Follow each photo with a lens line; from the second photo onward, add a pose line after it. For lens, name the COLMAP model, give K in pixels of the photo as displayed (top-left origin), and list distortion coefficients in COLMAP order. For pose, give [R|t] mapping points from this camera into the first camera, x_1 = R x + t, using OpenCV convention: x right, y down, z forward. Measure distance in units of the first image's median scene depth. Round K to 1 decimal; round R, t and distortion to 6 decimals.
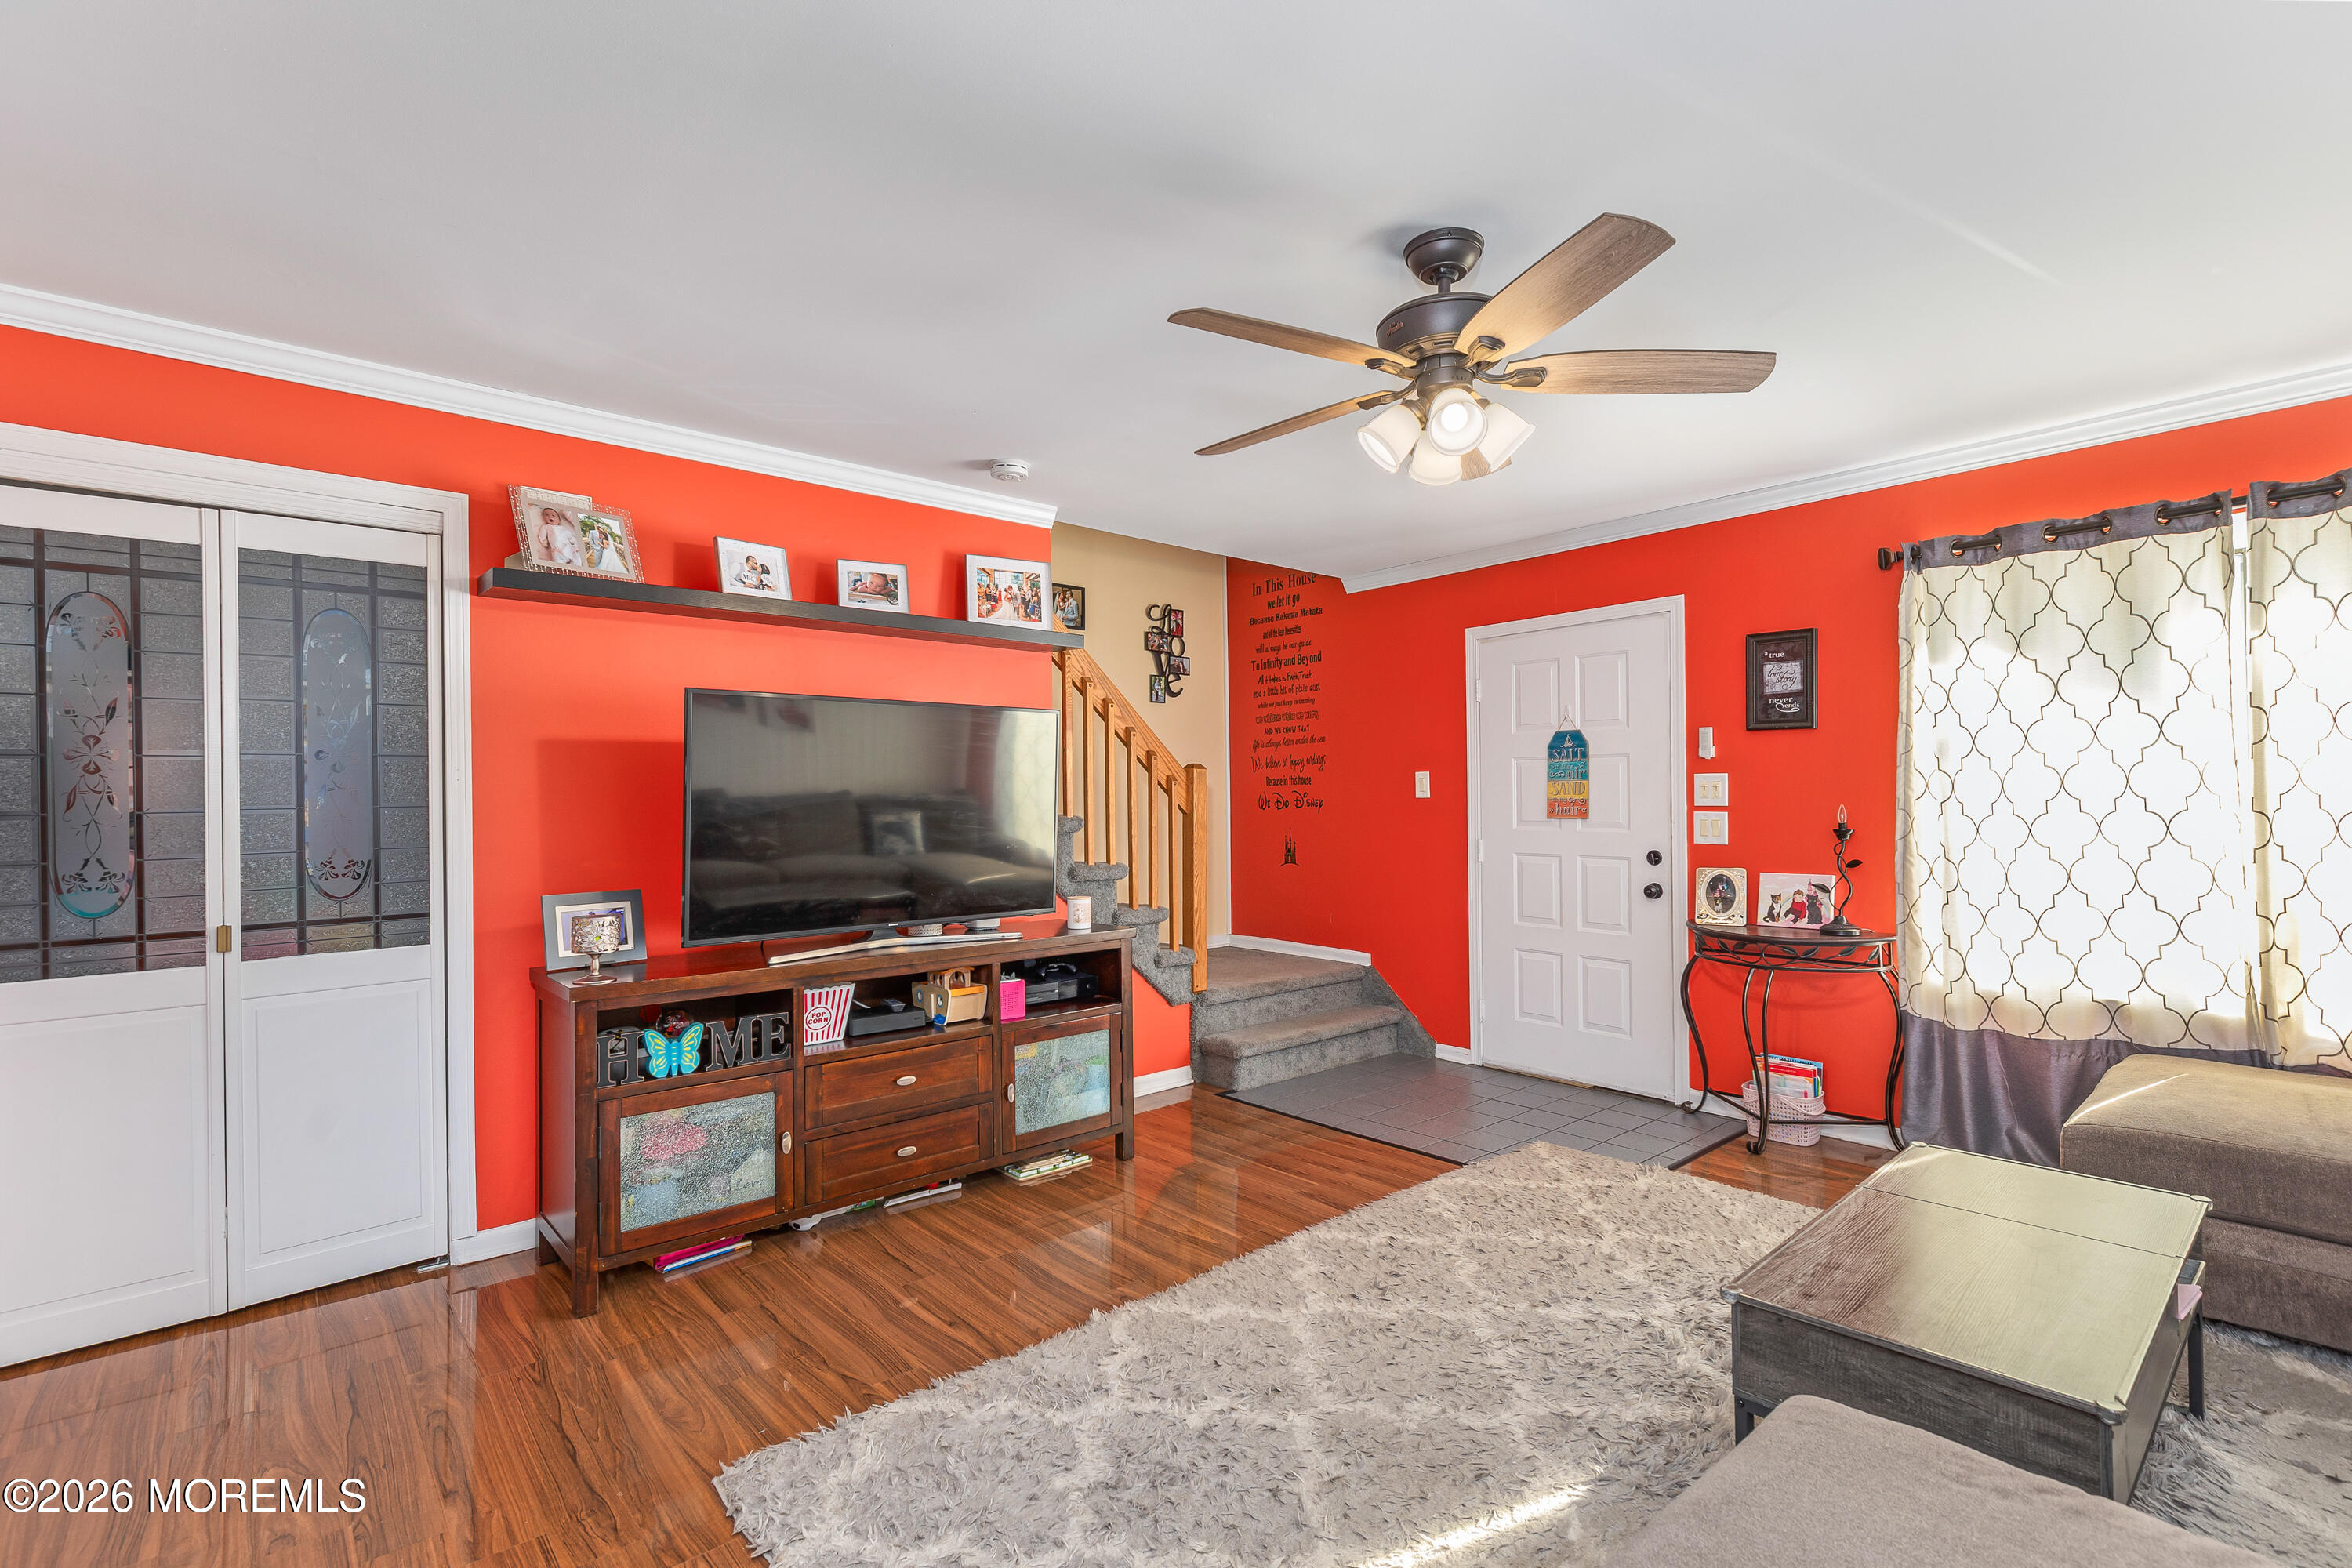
lens RADIAL K [[1061.8, 0, 1176.4], [0, 1061.8, 795.0], [0, 0, 1]] dist [0.001916, 0.000328]
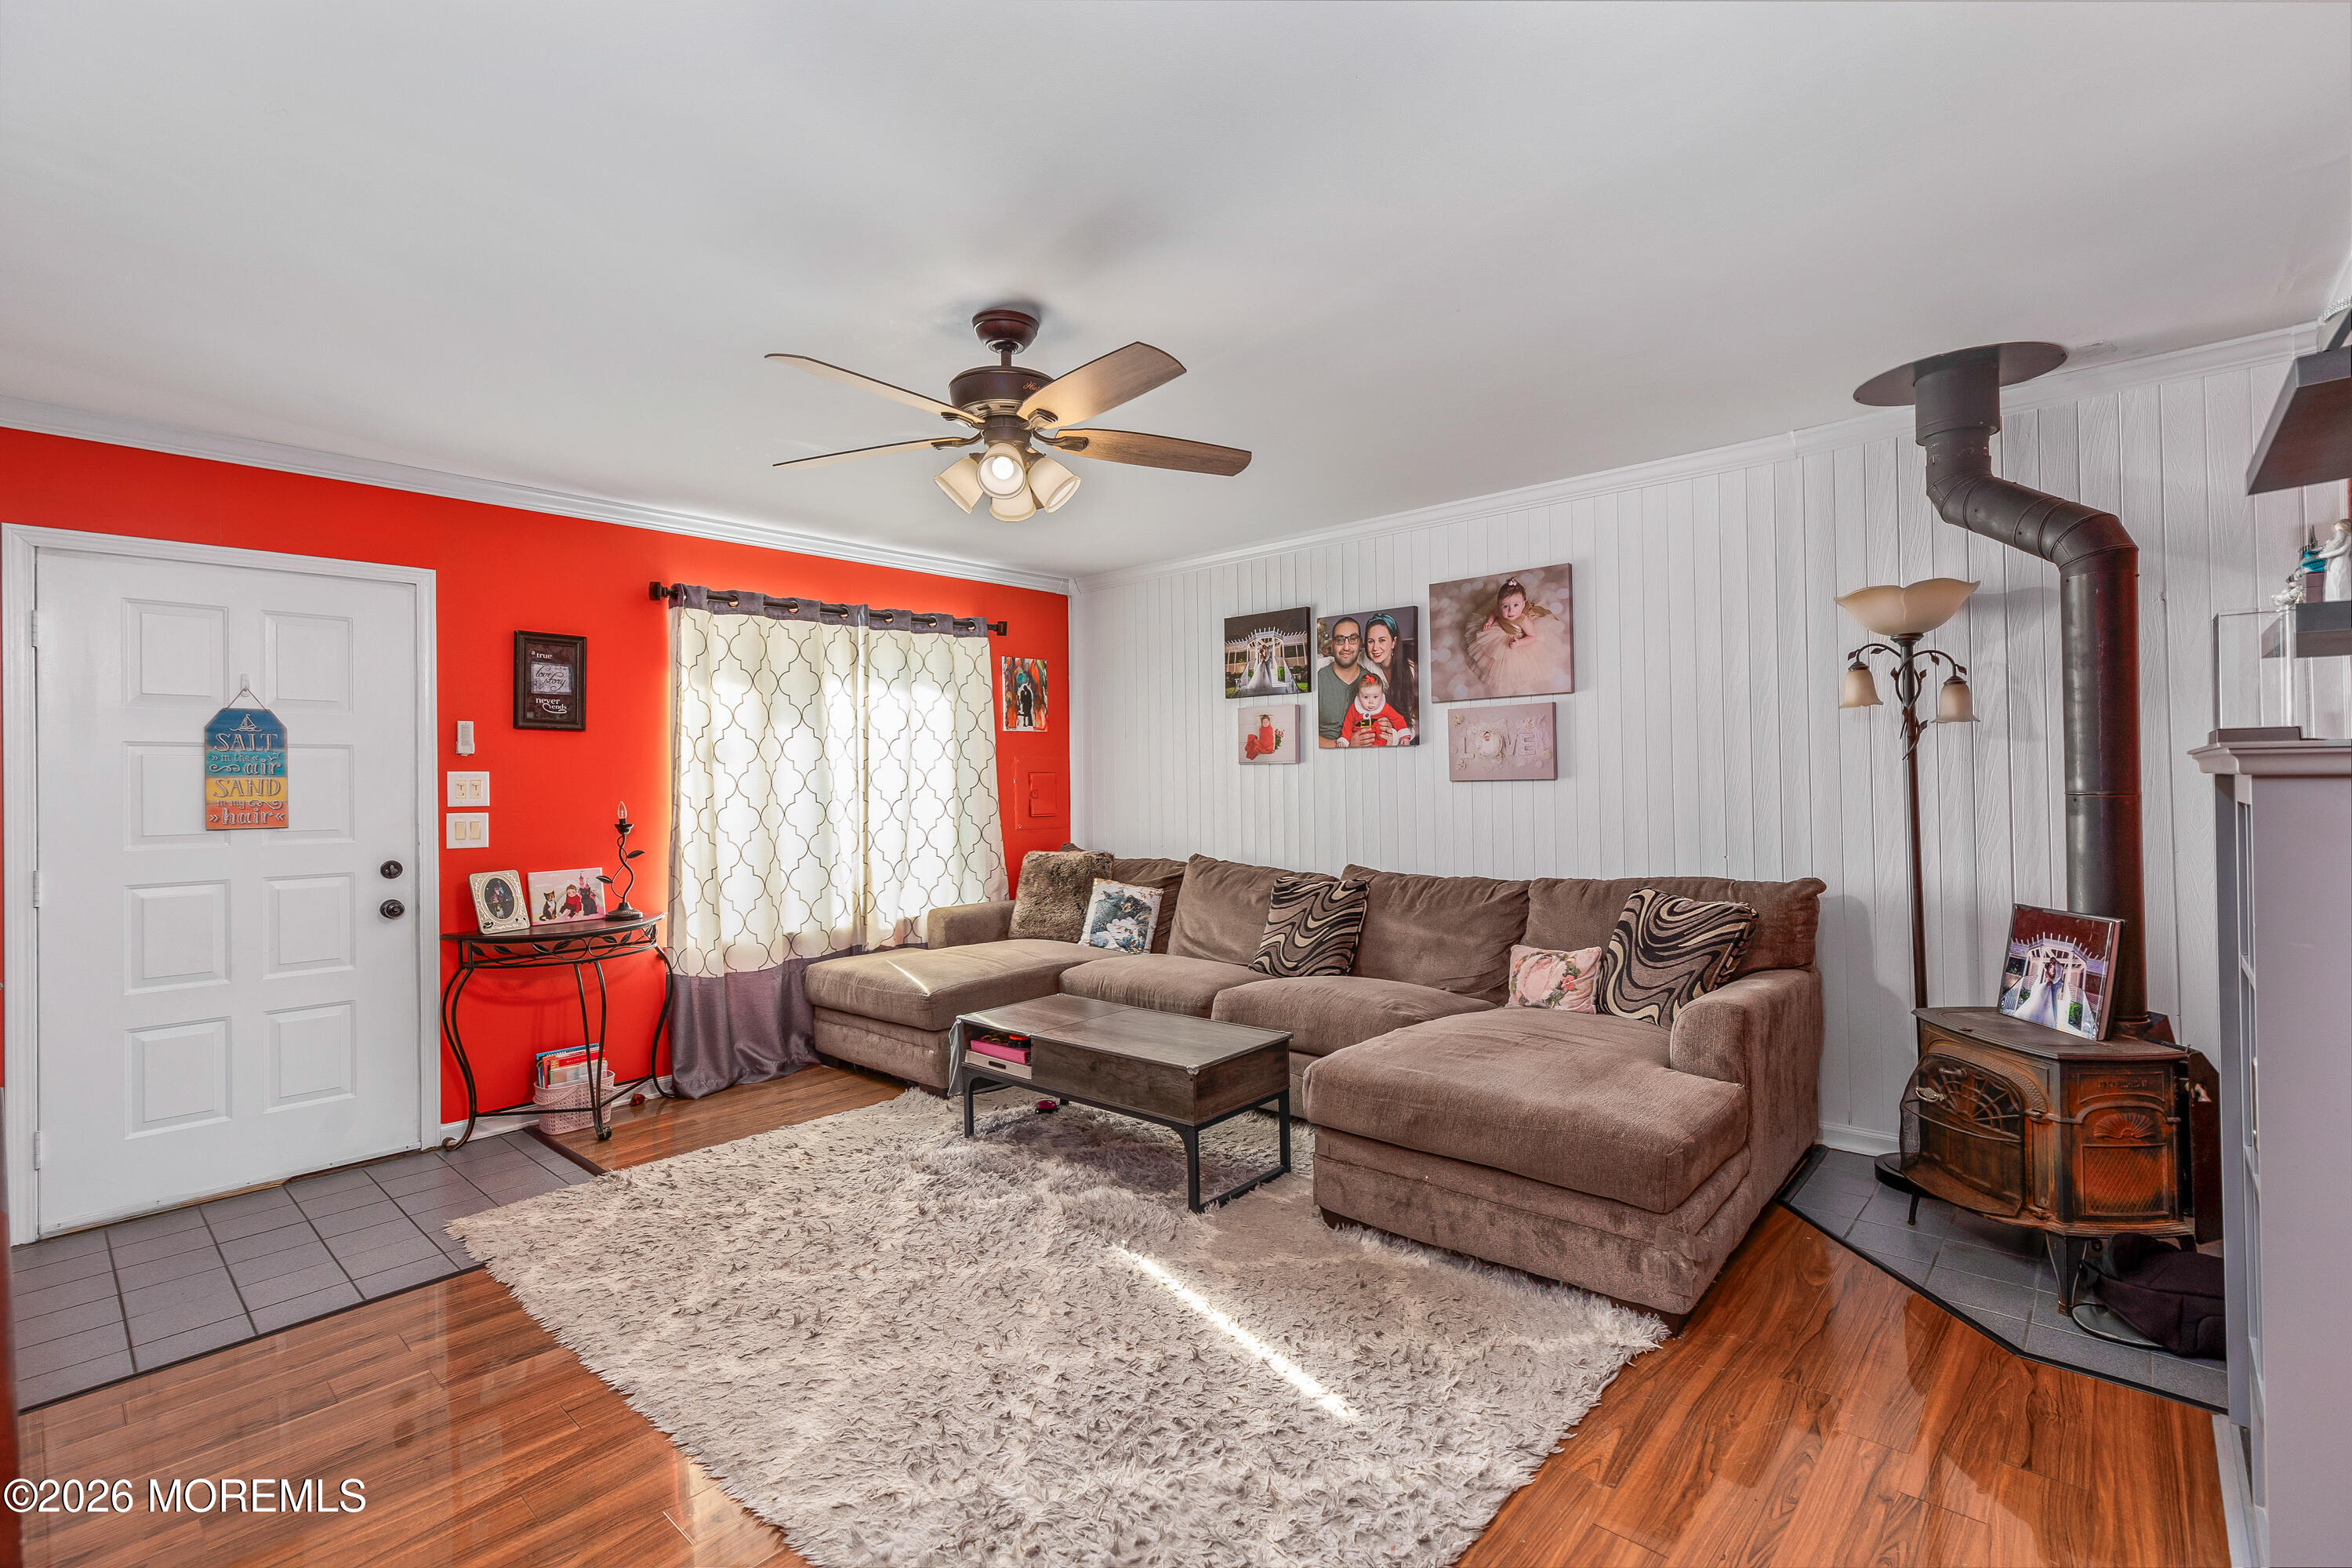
lens RADIAL K [[1062.7, 0, 1178.0], [0, 1062.7, 780.2], [0, 0, 1]] dist [0.015125, 0.000466]
pose [[-0.112595, 0.013963, 0.993543, -0.512741], [0.014534, 0.999817, -0.012404, 0.008192], [-0.993535, 0.013044, -0.112778, 0.515640]]
